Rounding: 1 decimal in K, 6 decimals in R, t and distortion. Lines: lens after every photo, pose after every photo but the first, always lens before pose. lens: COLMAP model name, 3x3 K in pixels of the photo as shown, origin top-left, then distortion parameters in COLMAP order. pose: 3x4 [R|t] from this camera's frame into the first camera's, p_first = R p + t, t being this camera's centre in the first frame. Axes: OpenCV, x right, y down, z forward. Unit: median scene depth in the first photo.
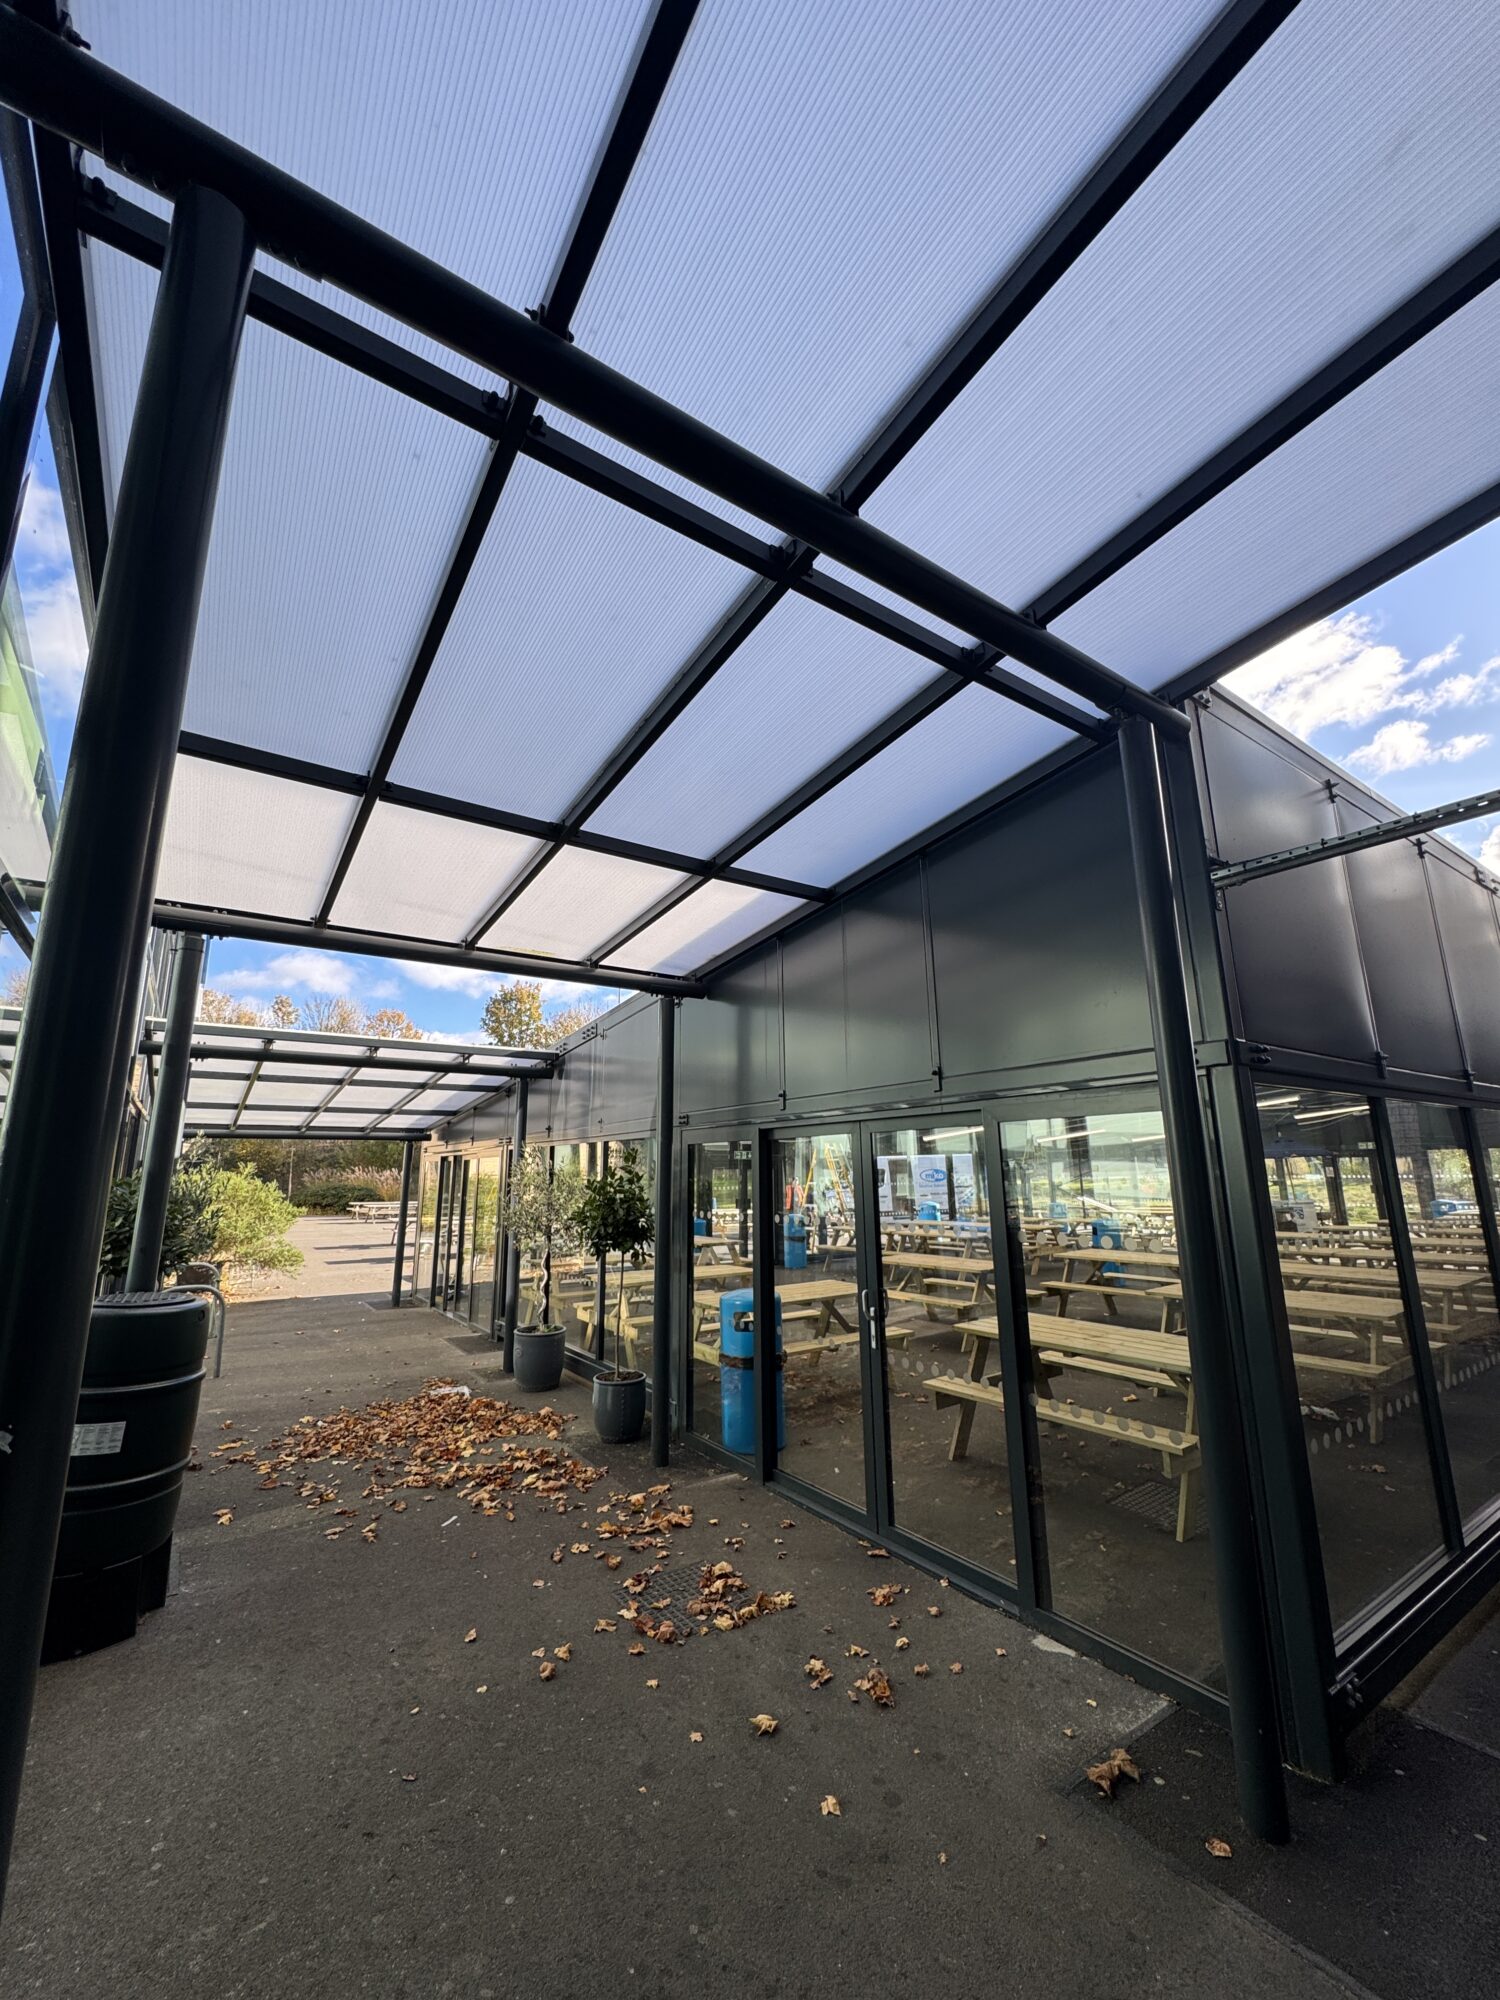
lens RADIAL K [[798.6, 0, 750.0], [0, 798.6, 1000.0], [0, 0, 1]] dist [-0.001551, -0.000073]
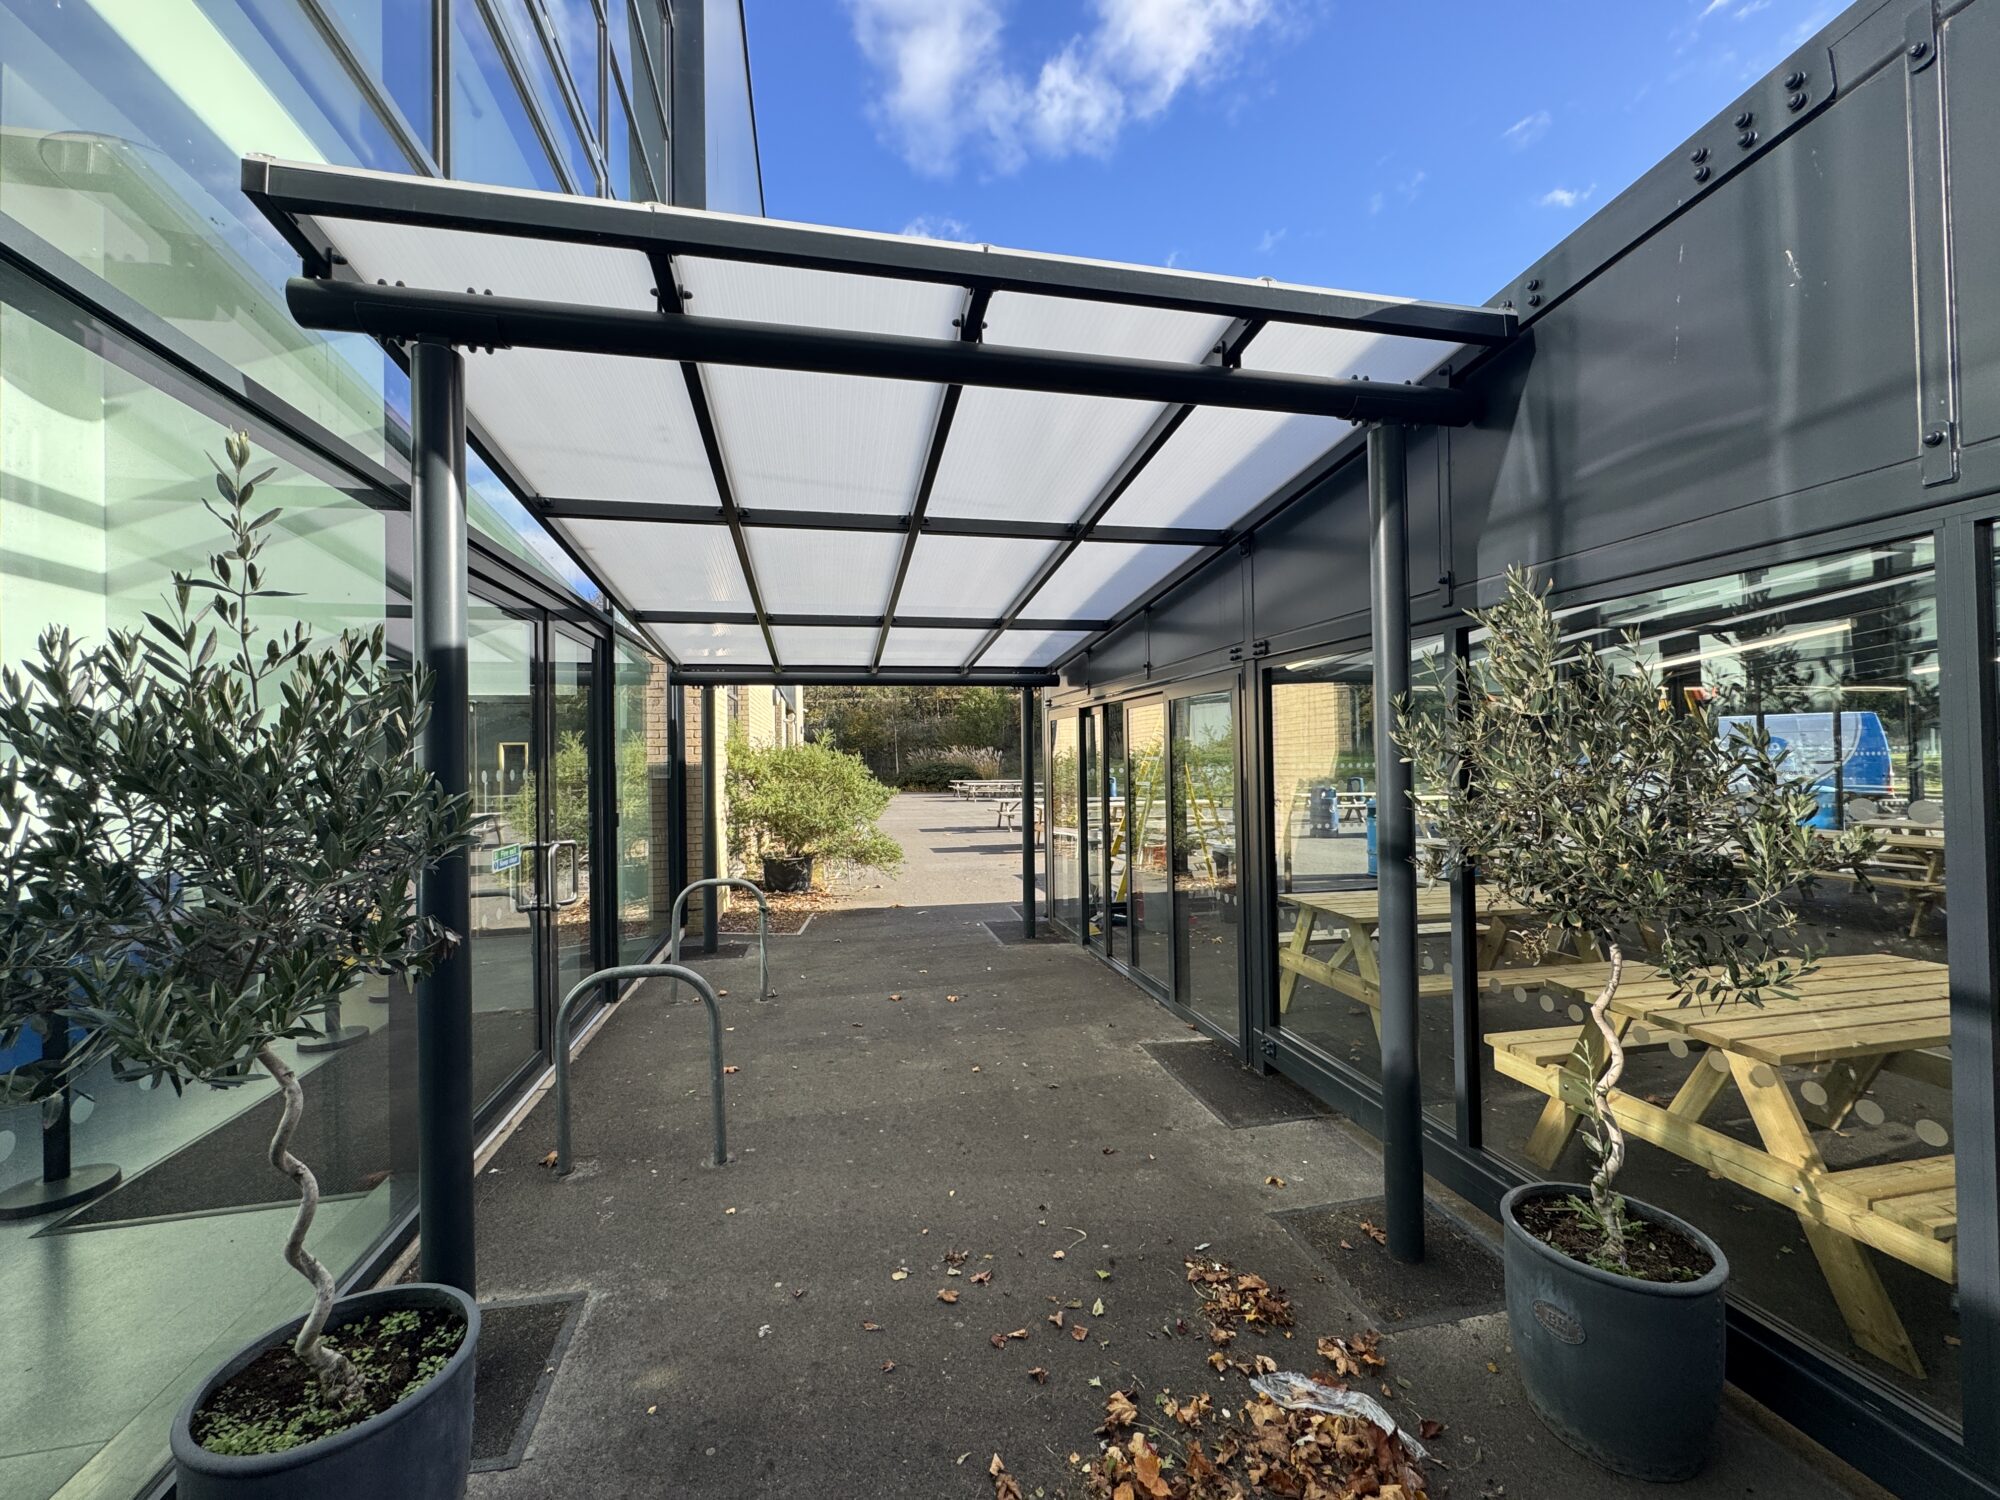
lens RADIAL K [[798.6, 0, 1000.0], [0, 798.6, 750.0], [0, 0, 1]] dist [-0.001551, -0.000073]
pose [[0.925175, -0.008886, -0.379438, -0.200901], [0.087523, 0.977776, 0.190507, 0.100217], [0.369312, -0.209462, 0.905392, 0.397905]]
